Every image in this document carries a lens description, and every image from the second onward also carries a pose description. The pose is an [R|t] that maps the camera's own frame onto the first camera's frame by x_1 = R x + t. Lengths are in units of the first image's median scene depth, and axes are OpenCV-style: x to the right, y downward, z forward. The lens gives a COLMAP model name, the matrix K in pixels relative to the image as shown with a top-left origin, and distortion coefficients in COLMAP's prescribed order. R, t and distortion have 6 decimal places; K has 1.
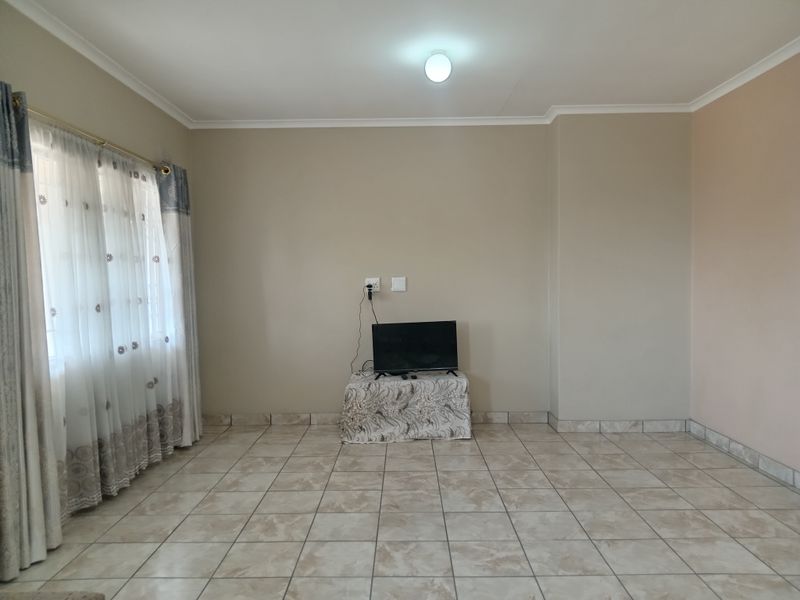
lens RADIAL K [[591.6, 0, 400.5], [0, 591.6, 300.2], [0, 0, 1]] dist [0.033717, -0.044752]
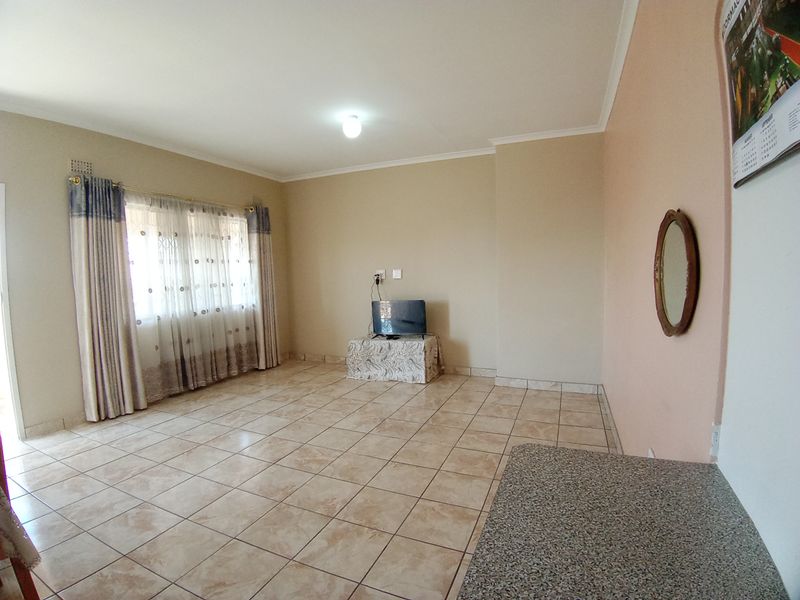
lens RADIAL K [[398.2, 0, 396.4], [0, 398.2, 292.3], [0, 0, 1]] dist [-0.076172, 0.000565]
pose [[0.914374, 0.013816, -0.404636, 0.492047], [-0.005198, 0.999736, 0.022389, -0.005266], [0.404838, -0.018369, 0.914204, 0.128651]]
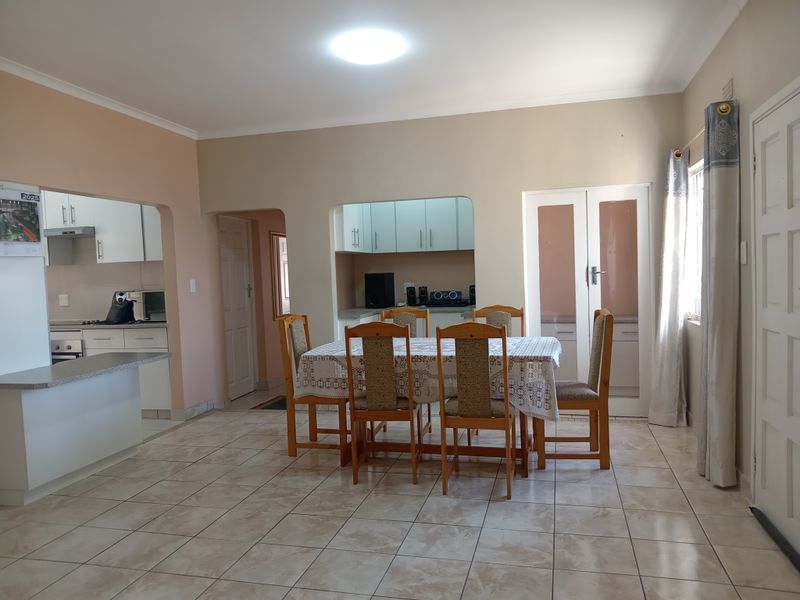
lens RADIAL K [[591.6, 0, 397.7], [0, 591.6, 301.1], [0, 0, 1]] dist [0.033717, -0.044752]
pose [[-0.964690, 0.041964, 0.260022, -0.222755], [0.070097, 0.992527, 0.099881, -0.047822], [-0.253888, 0.114581, -0.960423, 1.065875]]
